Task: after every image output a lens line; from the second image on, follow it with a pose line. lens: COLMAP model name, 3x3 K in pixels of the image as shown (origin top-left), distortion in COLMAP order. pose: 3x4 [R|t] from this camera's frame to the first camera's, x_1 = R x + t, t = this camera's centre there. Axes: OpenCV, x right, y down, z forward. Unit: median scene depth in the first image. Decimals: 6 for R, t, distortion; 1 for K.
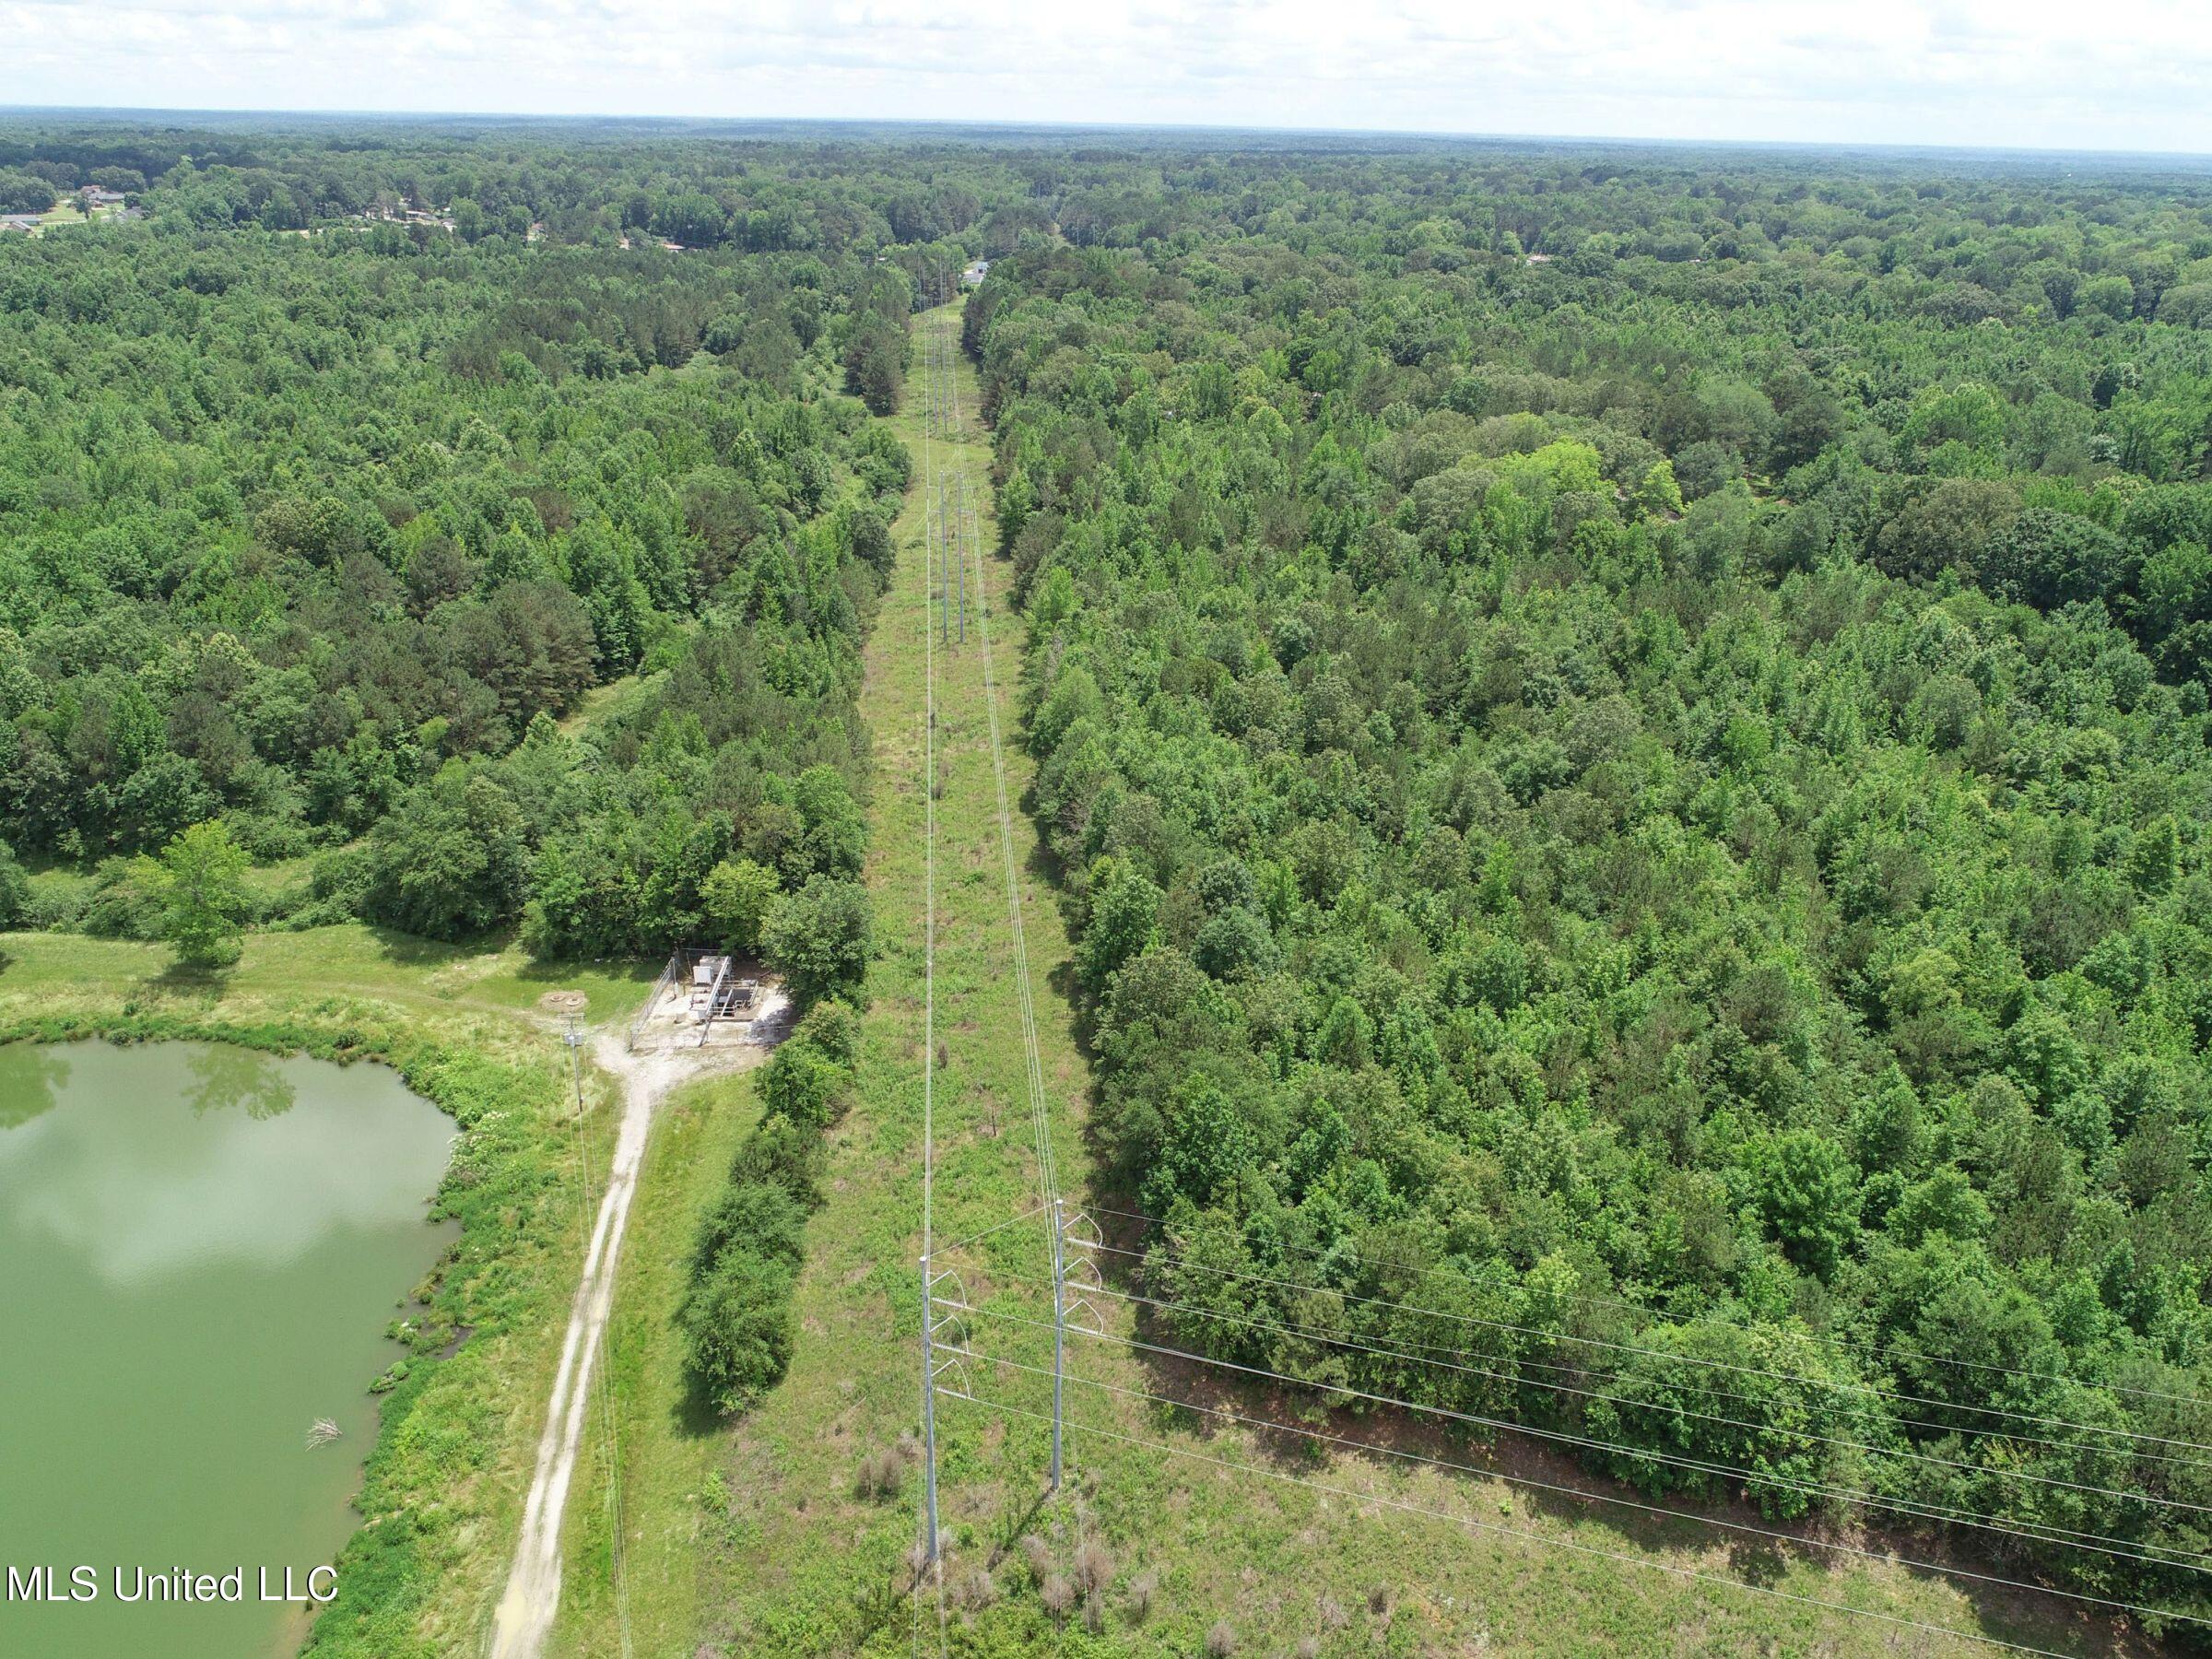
lens RADIAL K [[1545.3, 0, 1106.0], [0, 1545.3, 829.5], [0, 0, 1]] dist [0.003391, -0.005086]
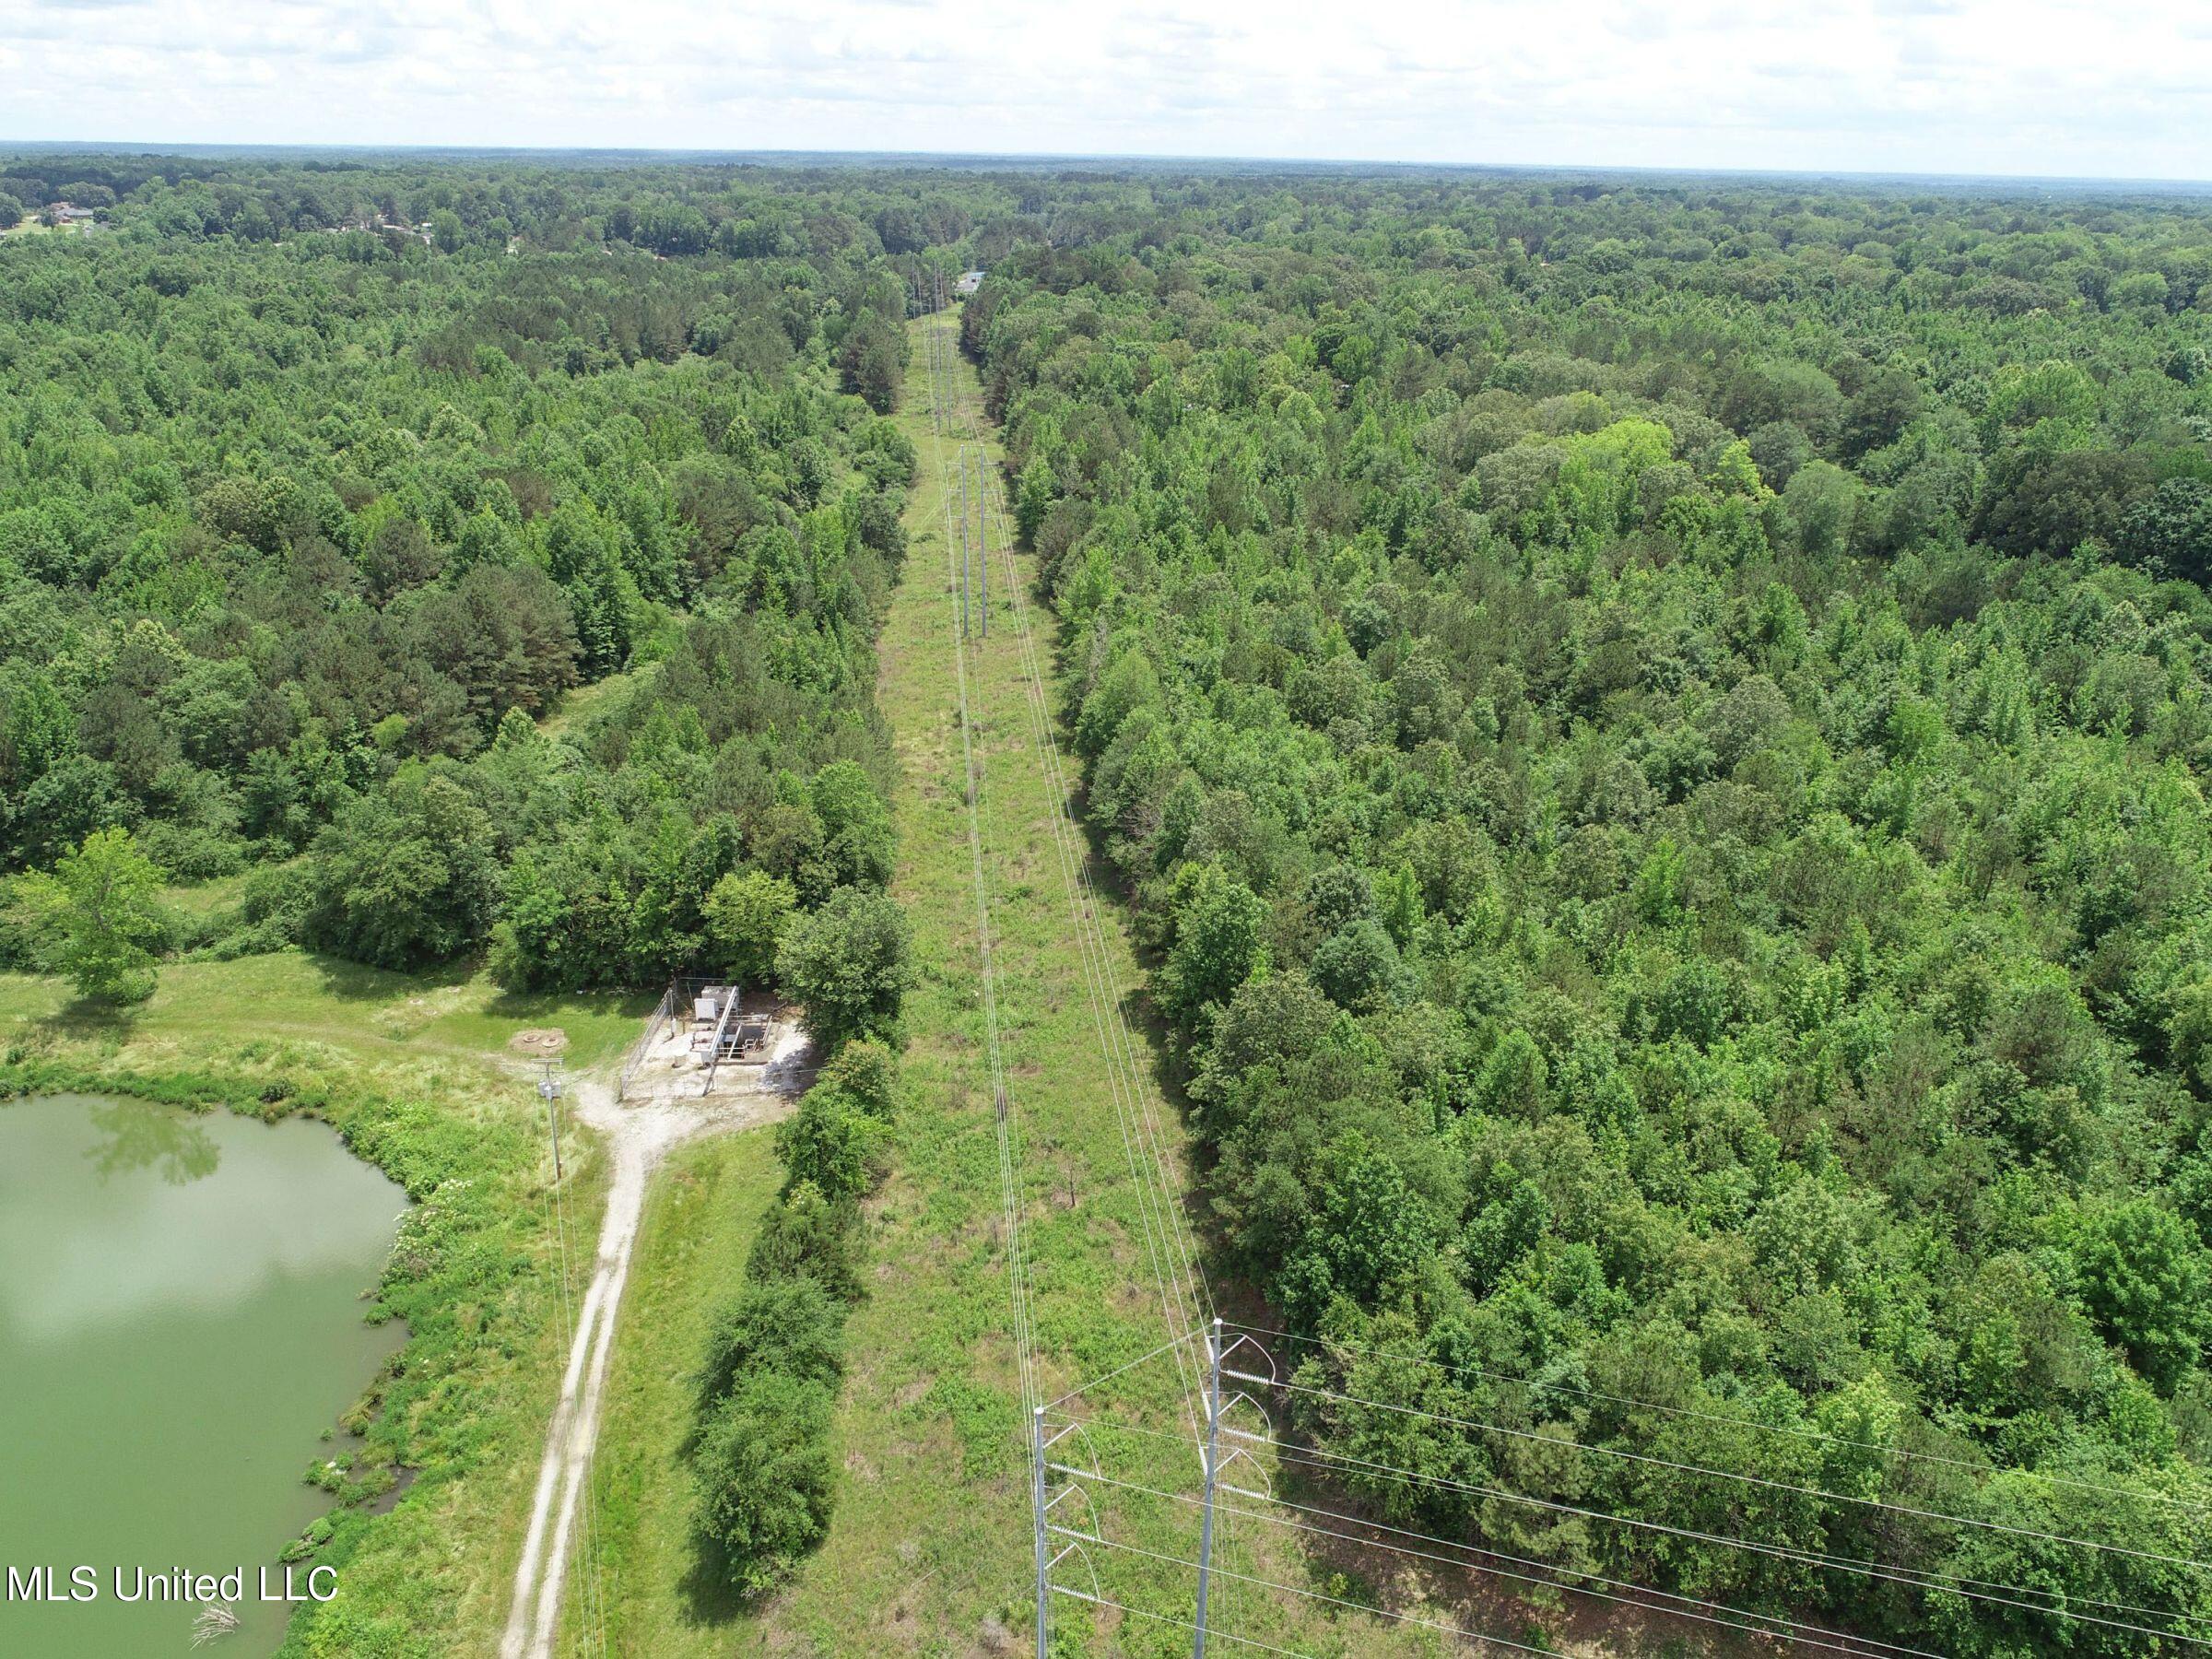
lens RADIAL K [[1545.3, 0, 1106.0], [0, 1545.3, 829.5], [0, 0, 1]] dist [0.003391, -0.005086]
pose [[0.999926, -0.007141, 0.009899, -0.043429], [0.007312, 0.999822, -0.017381, 0.010917], [-0.009773, 0.017452, 0.999800, 0.133682]]
